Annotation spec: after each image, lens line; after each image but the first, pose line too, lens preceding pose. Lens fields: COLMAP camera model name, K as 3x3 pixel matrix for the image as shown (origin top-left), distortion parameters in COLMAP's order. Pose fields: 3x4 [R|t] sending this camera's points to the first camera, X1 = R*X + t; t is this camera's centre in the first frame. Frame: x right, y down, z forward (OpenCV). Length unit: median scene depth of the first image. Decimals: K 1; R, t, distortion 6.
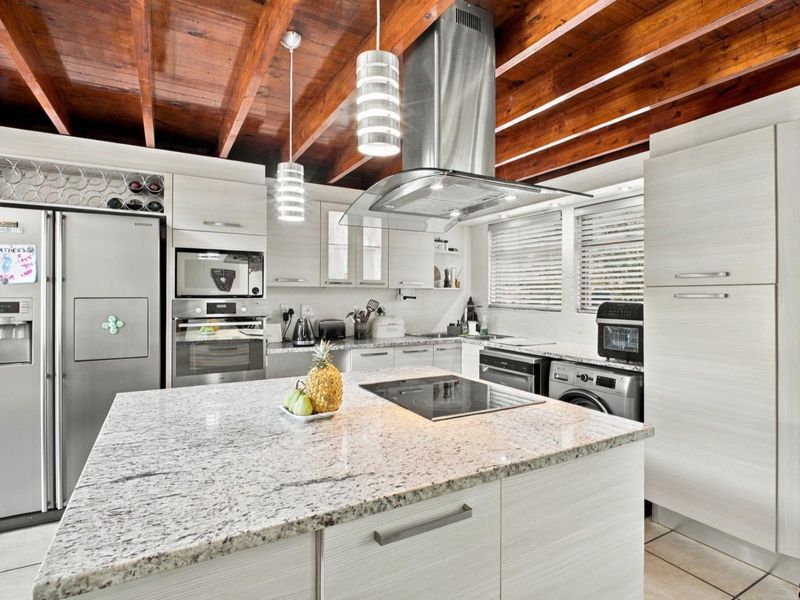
lens RADIAL K [[425.0, 0, 396.5], [0, 425.0, 297.7], [0, 0, 1]] dist [0.000408, 0.000268]
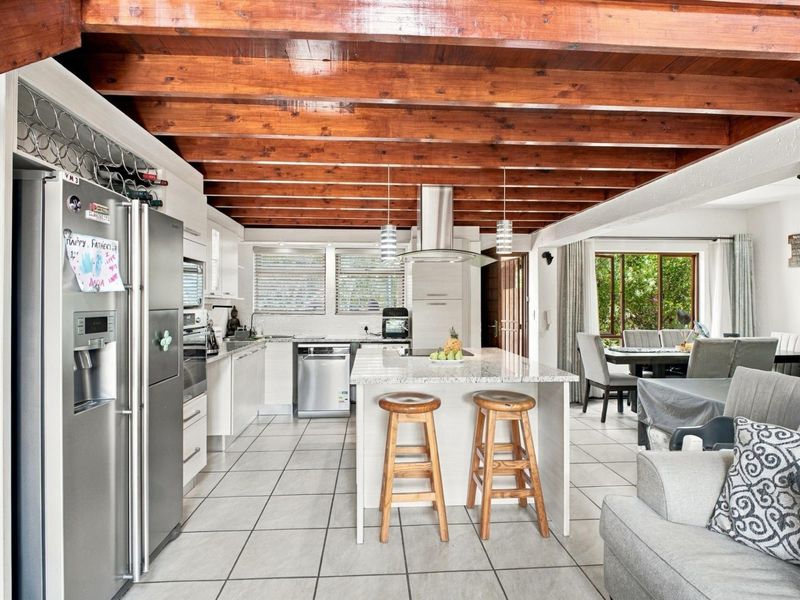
lens RADIAL K [[407.4, 0, 397.1], [0, 407.4, 300.6], [0, 0, 1]] dist [-0.004288, -0.004365]
pose [[0.427529, 0.001847, 0.904000, -1.081614], [0.014810, 0.999849, -0.009047, -0.003583], [-0.903880, 0.017256, 0.427438, 0.192355]]
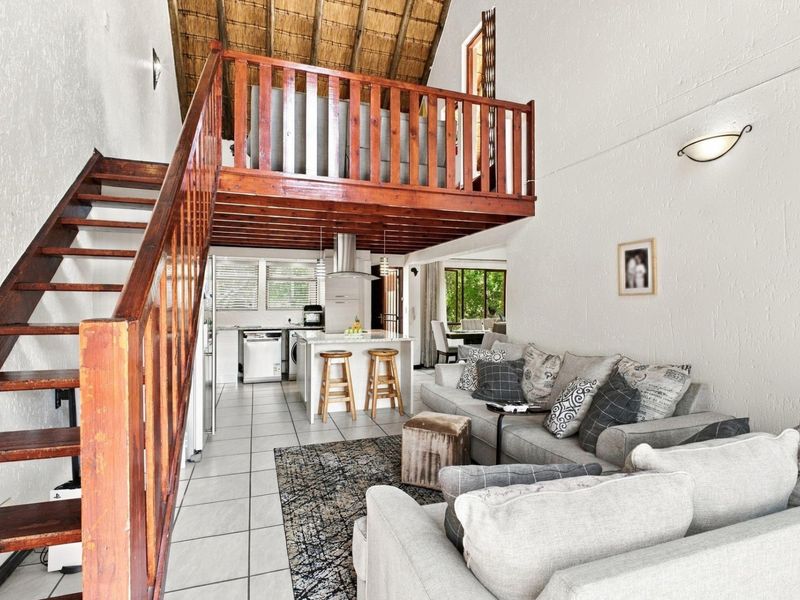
lens RADIAL K [[407.4, 0, 386.2], [0, 407.4, 297.7], [0, 0, 1]] dist [-0.004288, -0.004365]
pose [[0.195837, 0.002413, 0.980634, -1.886054], [0.013014, 0.999903, -0.005059, -0.015379], [-0.980550, 0.013752, 0.195786, 0.009034]]
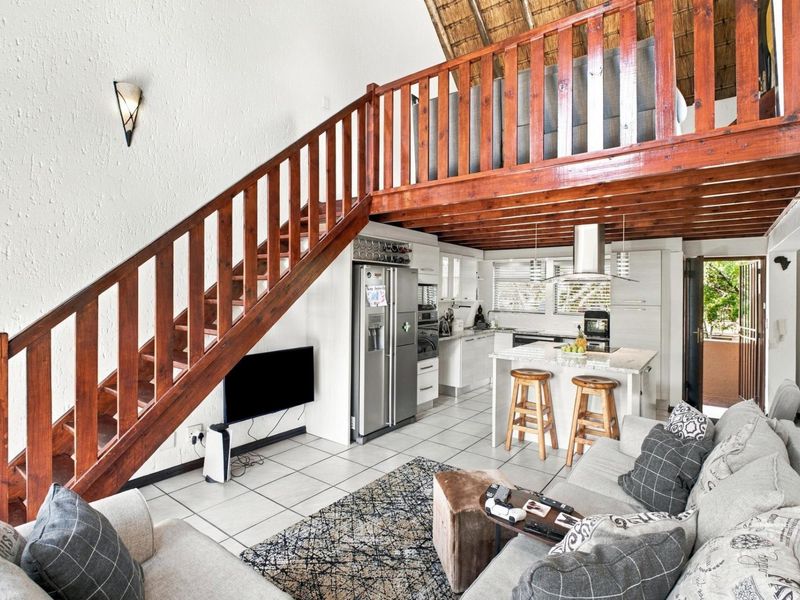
lens RADIAL K [[407.4, 0, 394.5], [0, 407.4, 297.8], [0, 0, 1]] dist [-0.004288, -0.004365]
pose [[0.920588, -0.000791, 0.390535, -1.264051], [-0.000681, 0.999993, 0.003631, -0.063180], [-0.390535, -0.003609, 0.920581, -0.562169]]
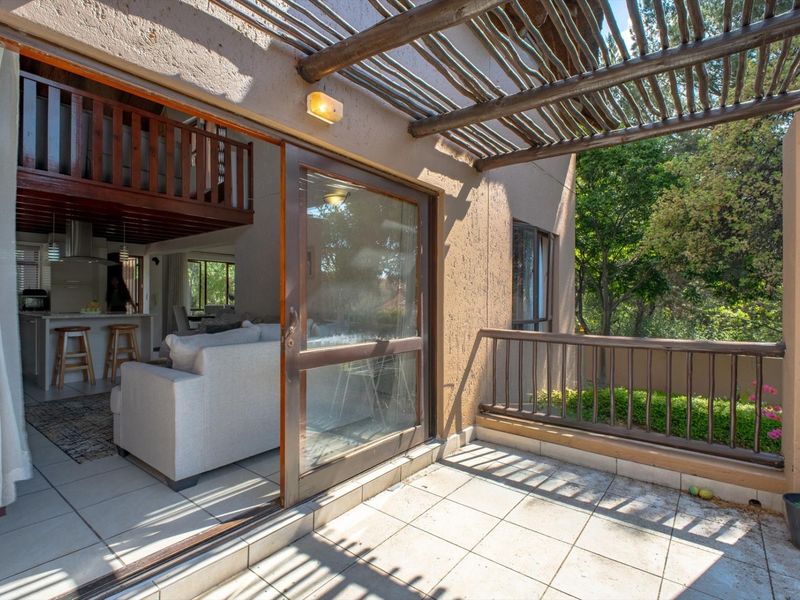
lens RADIAL K [[407.4, 0, 397.0], [0, 407.4, 300.3], [0, 0, 1]] dist [-0.004288, -0.004365]
pose [[-0.391181, -0.010463, 0.920254, -2.580249], [0.004497, 0.999902, 0.013280, 0.054385], [-0.920303, 0.009333, -0.391095, -0.102360]]
